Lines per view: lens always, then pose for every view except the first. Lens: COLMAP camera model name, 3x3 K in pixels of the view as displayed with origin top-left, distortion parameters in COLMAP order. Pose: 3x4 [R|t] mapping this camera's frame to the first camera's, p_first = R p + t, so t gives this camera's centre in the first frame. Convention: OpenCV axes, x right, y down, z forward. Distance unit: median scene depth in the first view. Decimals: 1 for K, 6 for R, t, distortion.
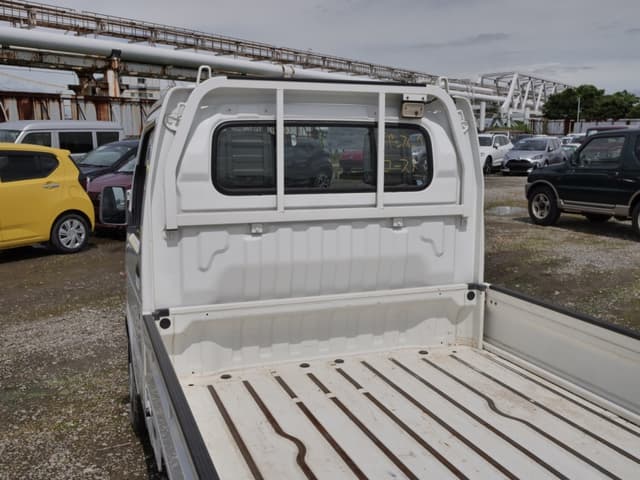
lens RADIAL K [[641.2, 0, 325.0], [0, 641.2, 239.0], [0, 0, 1]] dist [-0.000440, 0.004969]
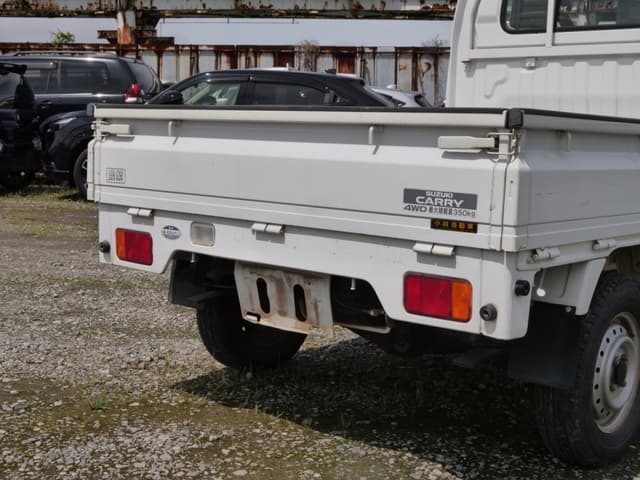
lens RADIAL K [[924.5, 0, 320.0], [0, 924.5, 240.0], [0, 0, 1]] dist [0.004079, 0.002998]
pose [[0.485483, 0.111413, -0.867118, 0.252206], [-0.157638, 0.986745, 0.038526, 0.062412], [0.859917, 0.117987, 0.496611, -0.022814]]
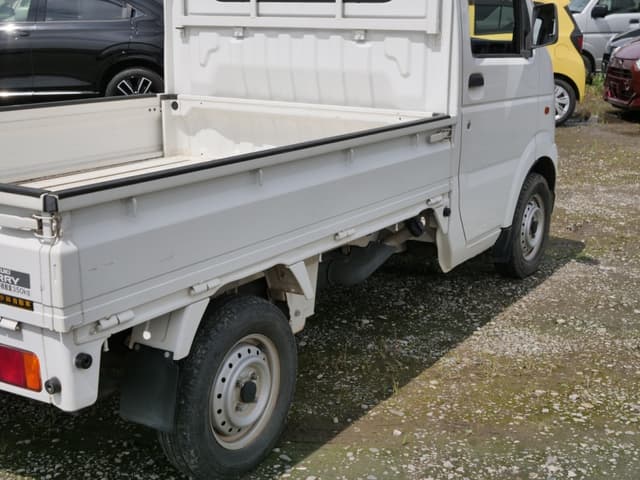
lens RADIAL K [[924.5, 0, 320.0], [0, 924.5, 240.0], [0, 0, 1]] dist [0.004079, 0.002998]
pose [[0.603727, 0.194269, -0.773158, 0.280499], [-0.123595, 0.980935, 0.149966, 0.017287], [0.787552, 0.005020, 0.616228, 0.023600]]
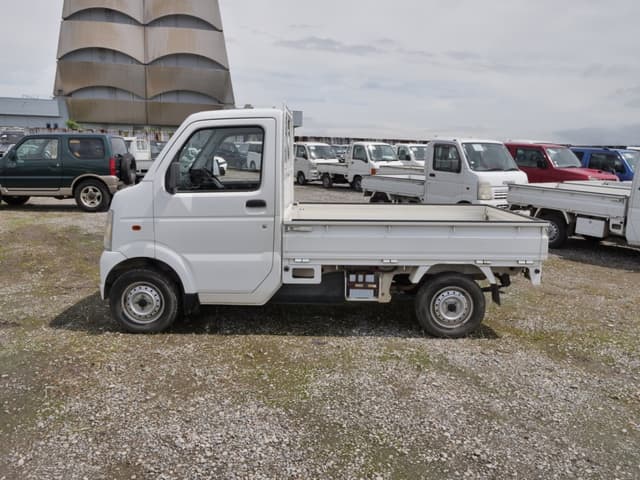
lens RADIAL K [[537.8, 0, 320.0], [0, 537.8, 240.0], [0, 0, 1]] dist [-0.004385, -0.001625]
pose [[0.350739, -0.146531, 0.924938, -0.373137], [0.124880, 0.986180, 0.108879, 0.001015], [-0.928110, 0.077318, 0.364190, 0.054954]]
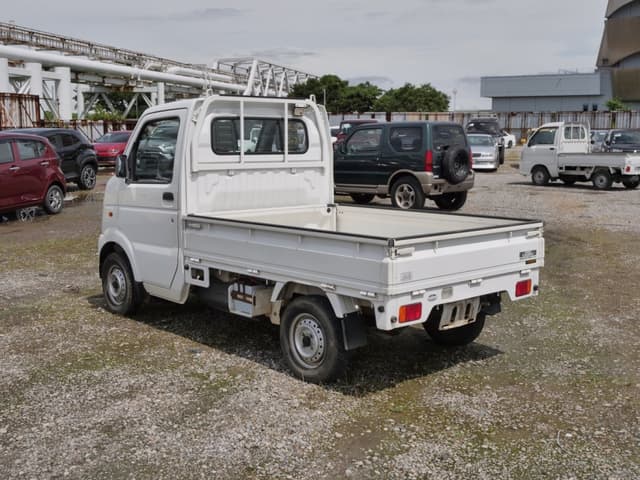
lens RADIAL K [[779.5, 0, 332.2], [0, 779.5, 238.1], [0, 0, 1]] dist [0.004213, 0.011031]
pose [[0.926089, -0.048804, 0.374136, -0.152428], [0.056574, 0.998350, -0.009807, 0.047335], [-0.373040, 0.030249, 0.927322, -0.274365]]
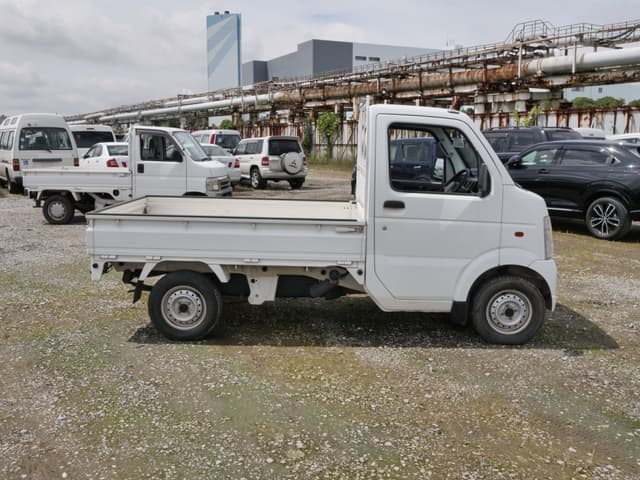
lens RADIAL K [[641.2, 0, 325.0], [0, 641.2, 239.0], [0, 0, 1]] dist [-0.000440, 0.004969]
pose [[-0.369721, 0.129023, -0.920141, 0.435235], [-0.156443, 0.967529, 0.198528, -0.046290], [0.915878, 0.217350, -0.337531, 0.360816]]
